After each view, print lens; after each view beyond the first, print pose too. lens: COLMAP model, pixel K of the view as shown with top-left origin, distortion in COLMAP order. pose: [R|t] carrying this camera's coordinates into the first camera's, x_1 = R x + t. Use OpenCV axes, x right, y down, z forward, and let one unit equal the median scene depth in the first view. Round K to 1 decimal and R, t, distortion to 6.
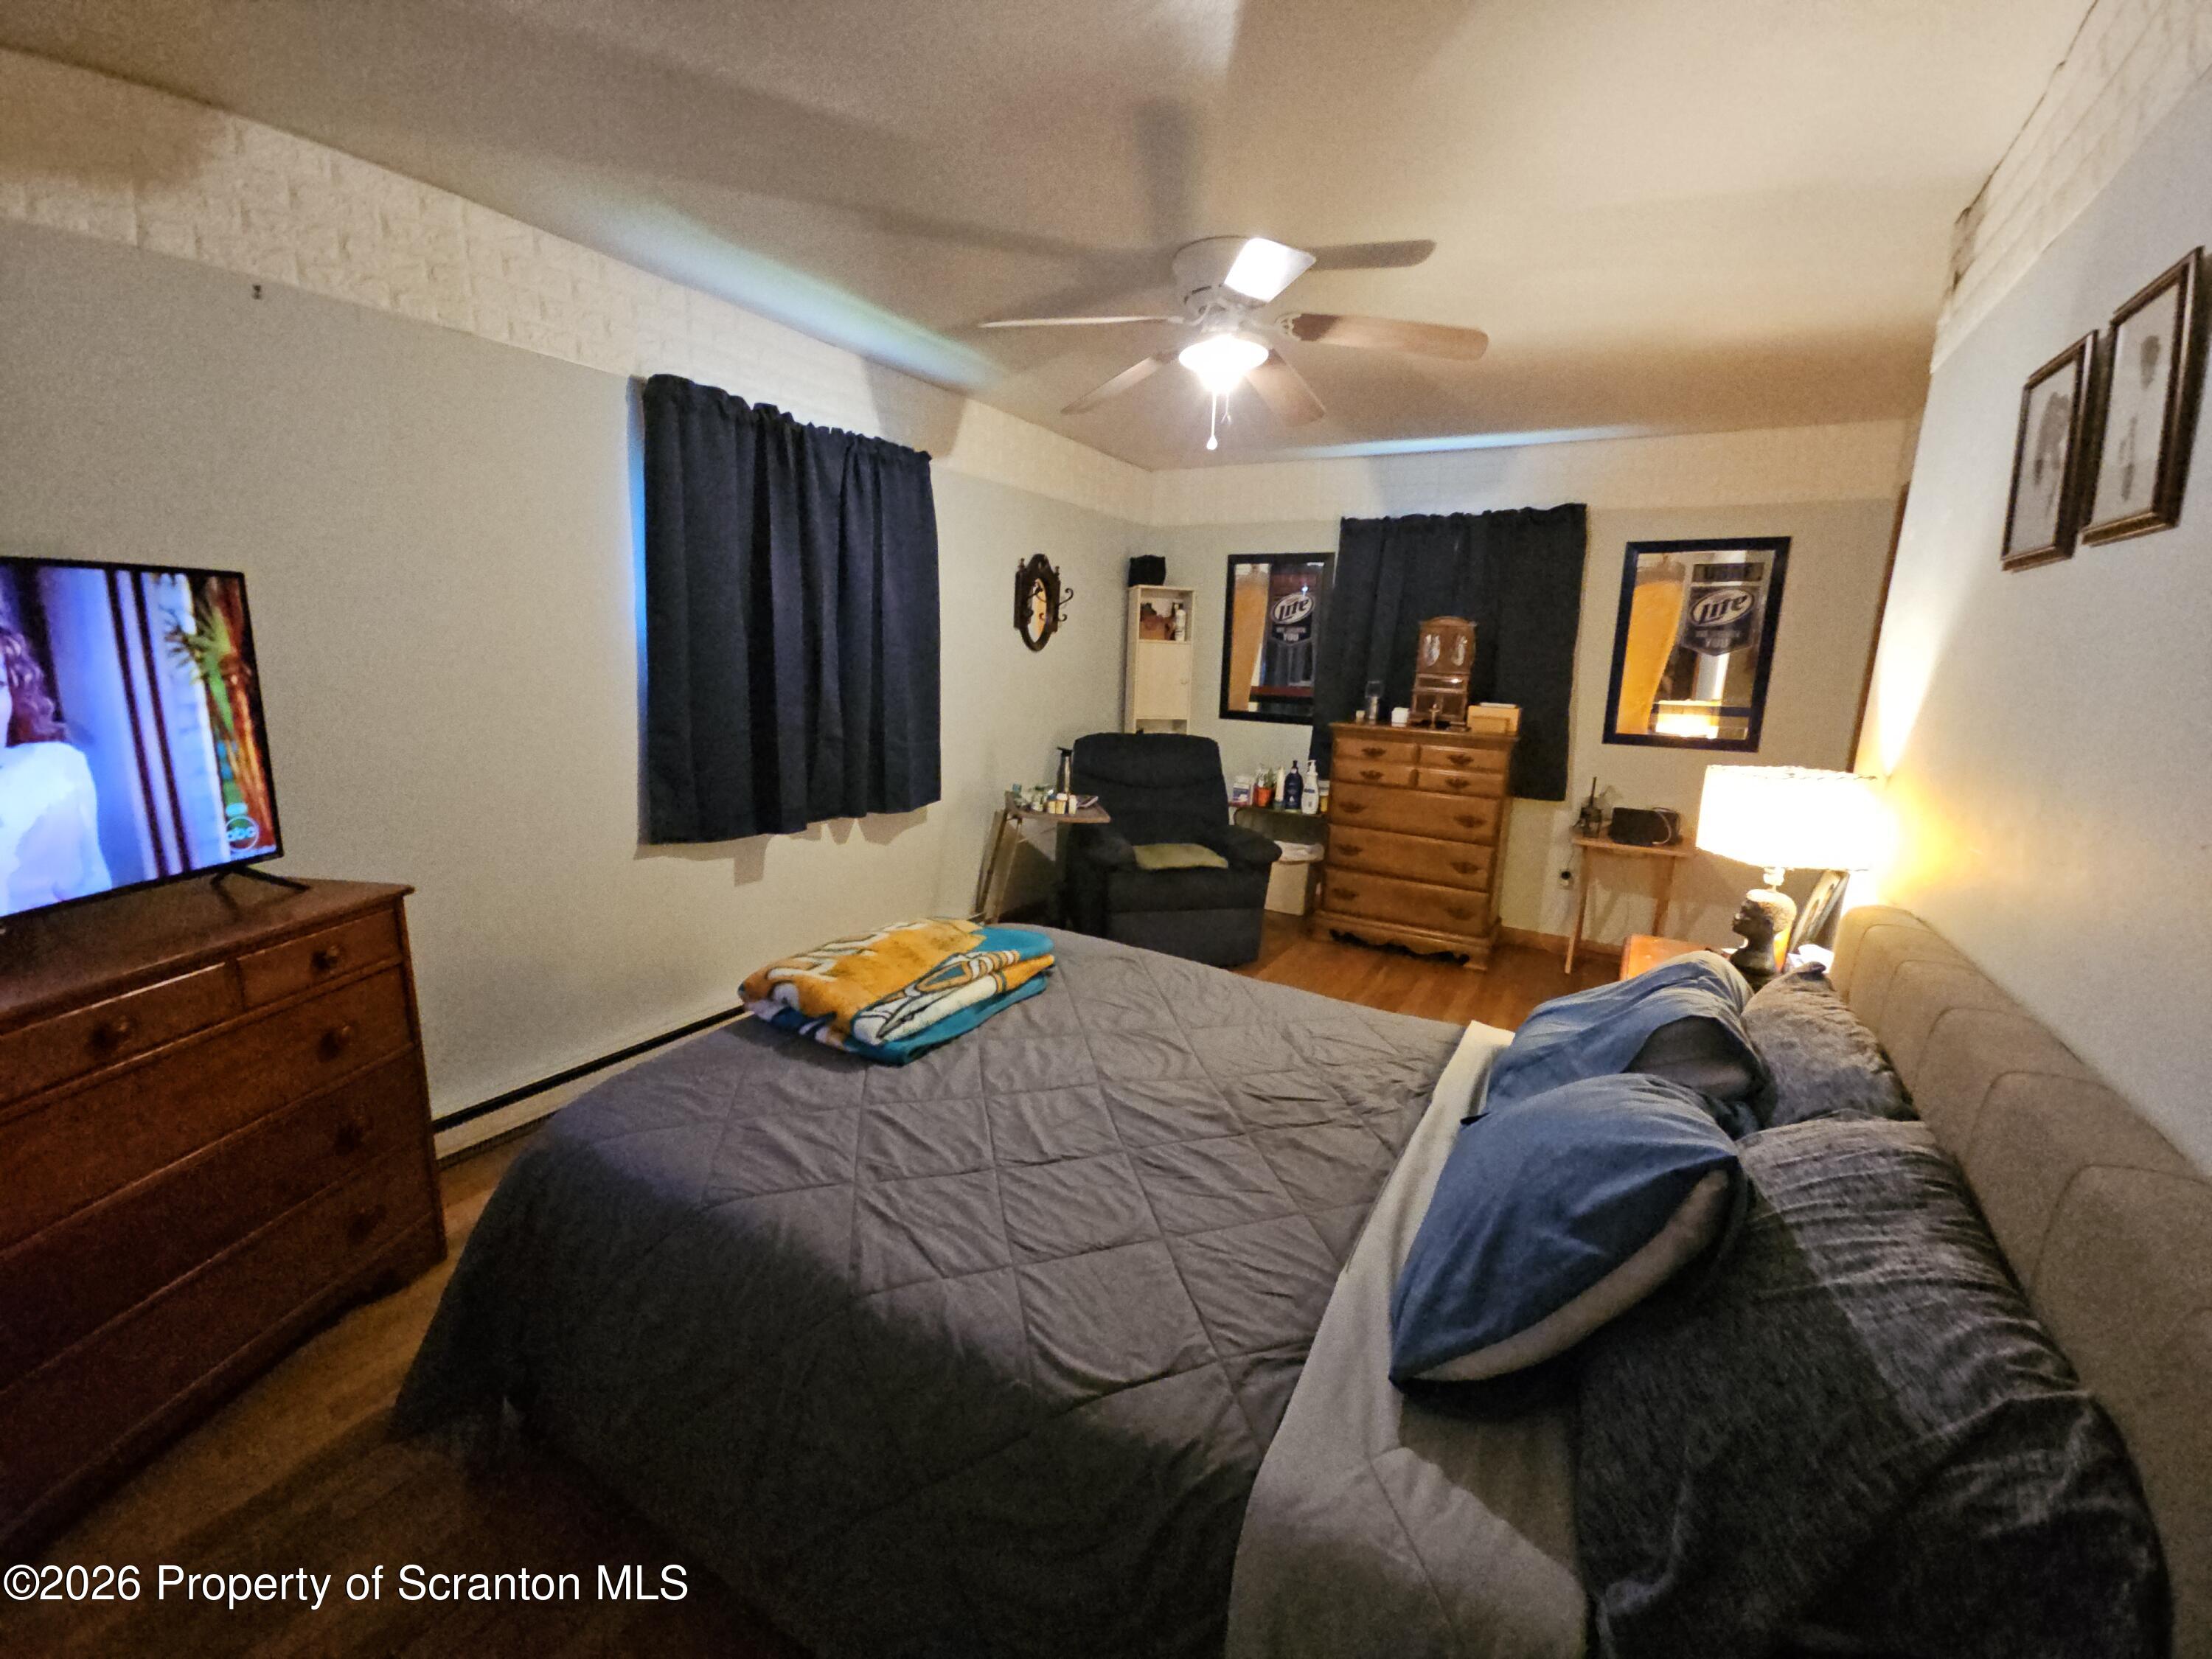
lens RADIAL K [[901.4, 0, 1106.3], [0, 901.4, 825.5], [0, 0, 1]] dist [-0.000432, -0.003883]
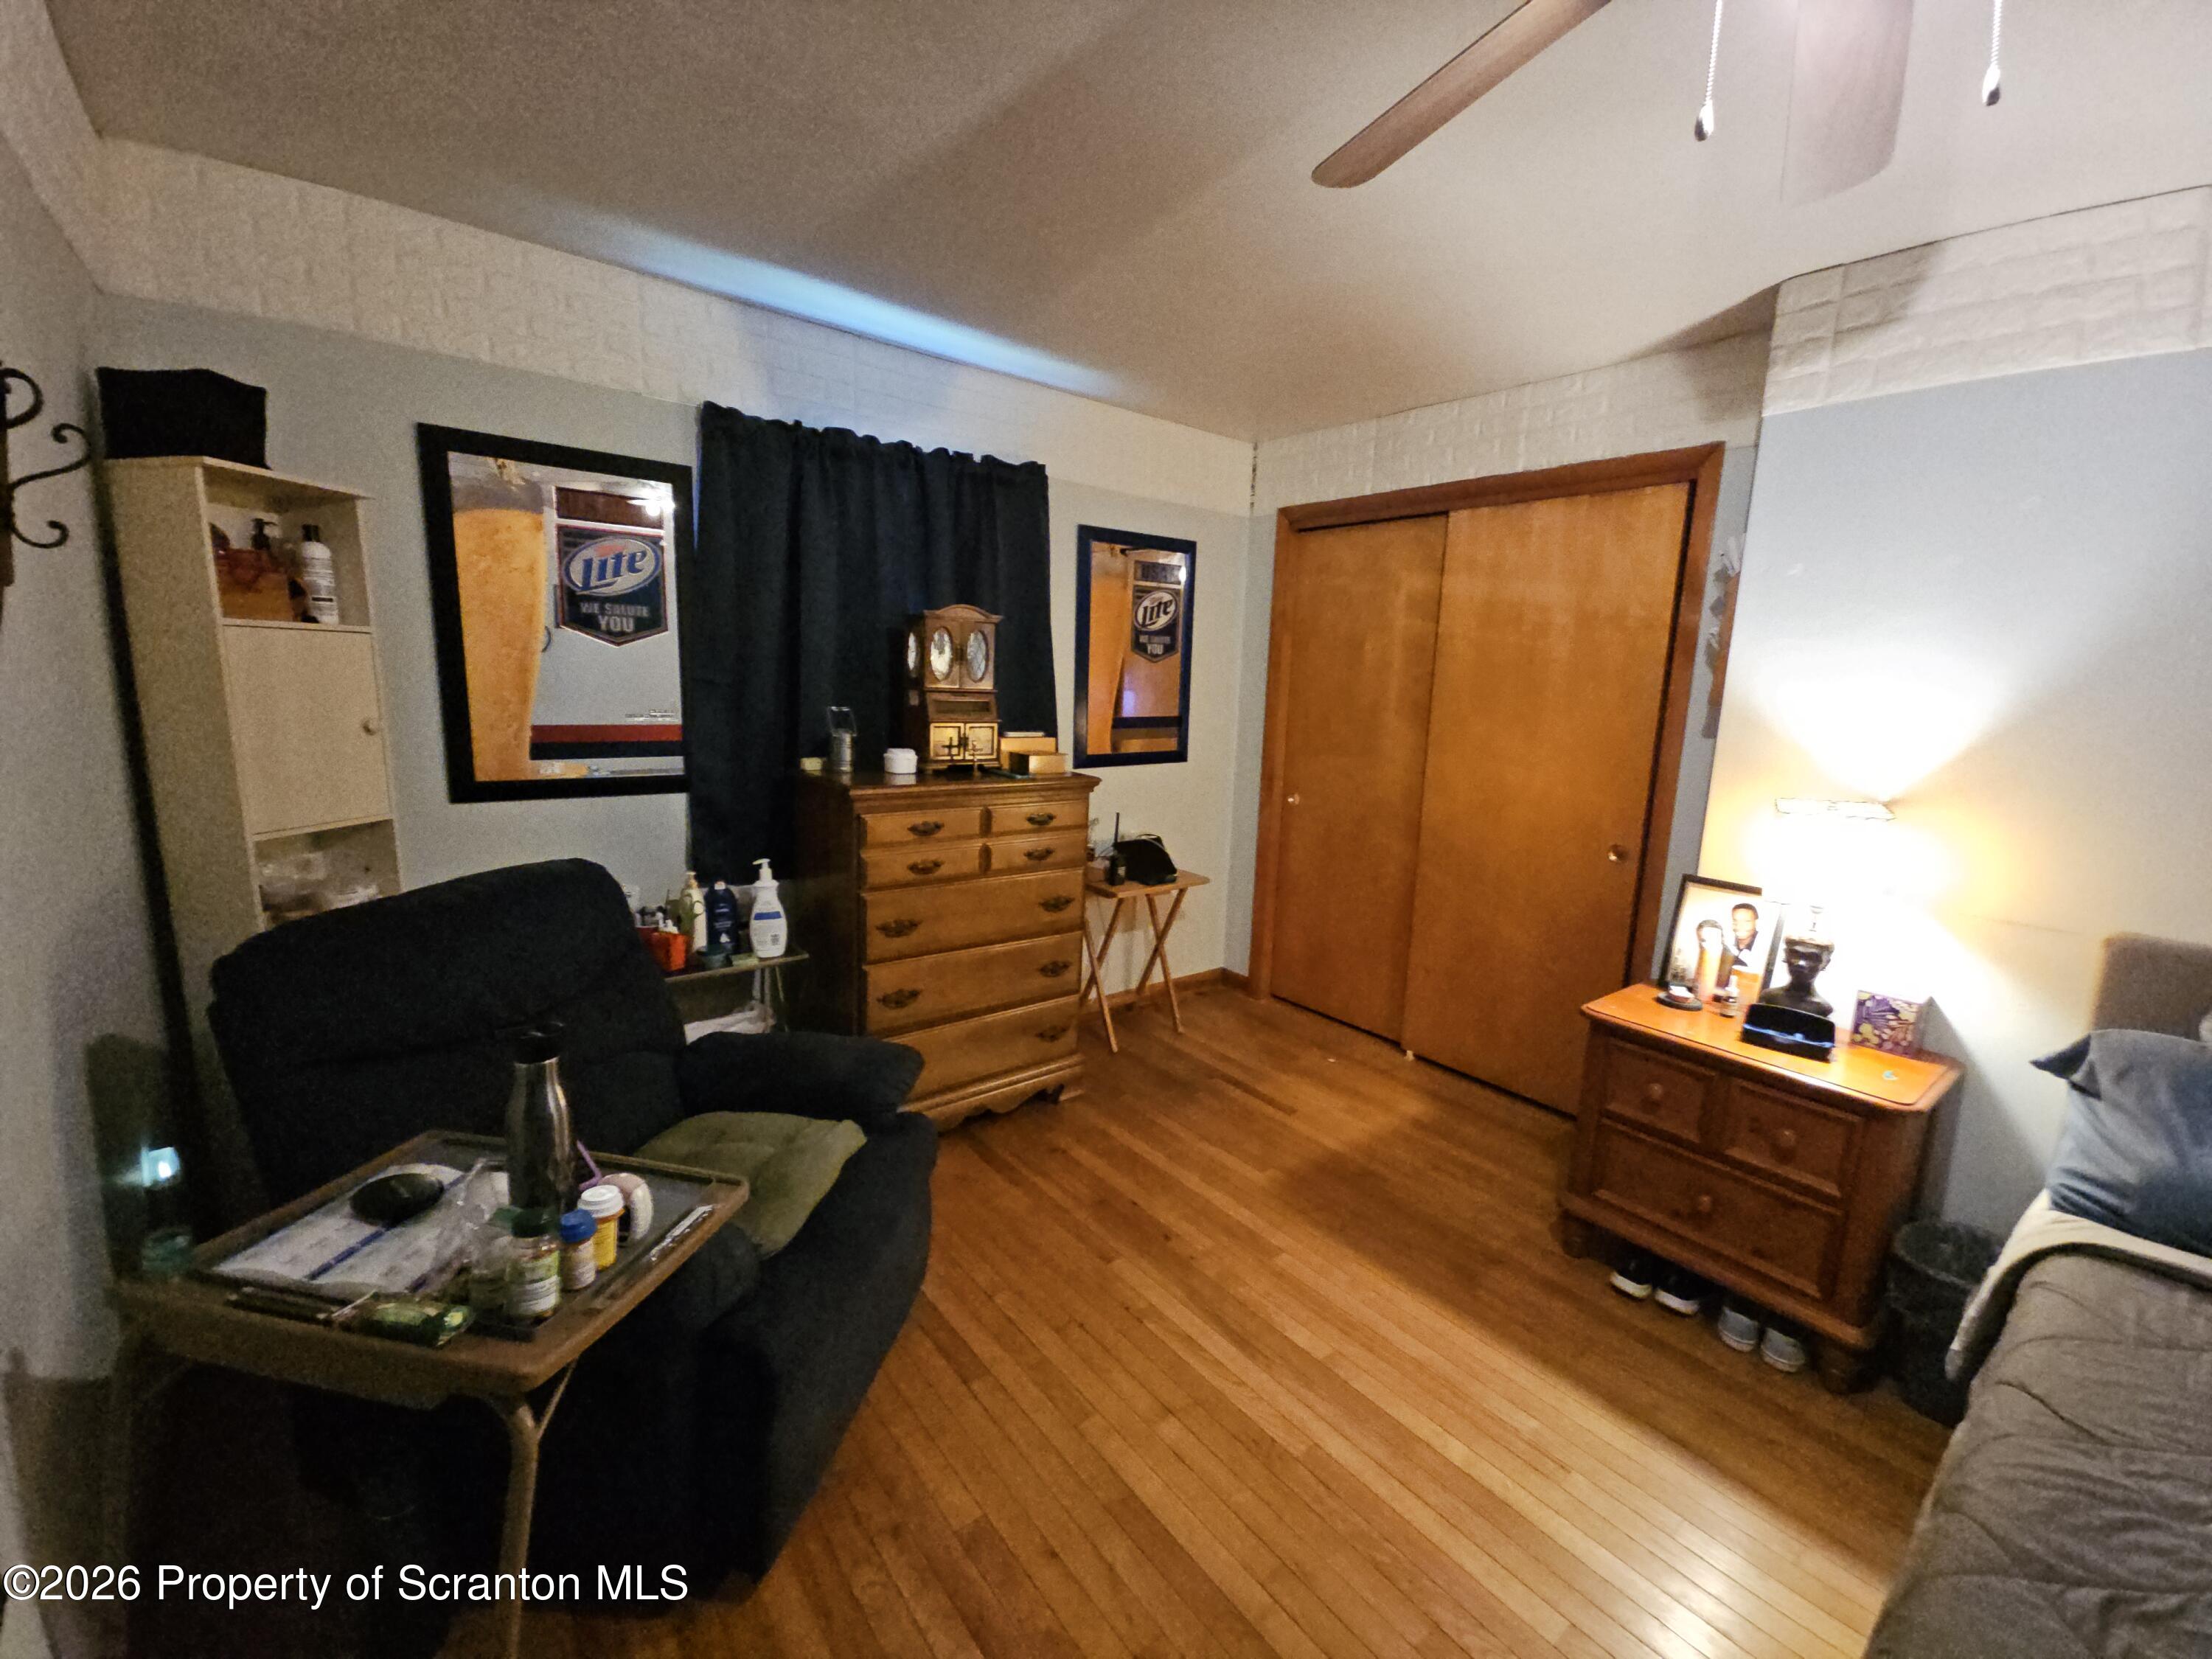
lens RADIAL K [[901.4, 0, 1109.7], [0, 901.4, 826.9], [0, 0, 1]] dist [-0.000432, -0.003883]
pose [[0.353444, -0.175706, 0.918806, -0.208993], [0.156005, 0.979518, 0.127304, -0.142132], [-0.922355, 0.098344, 0.373616, 0.678946]]
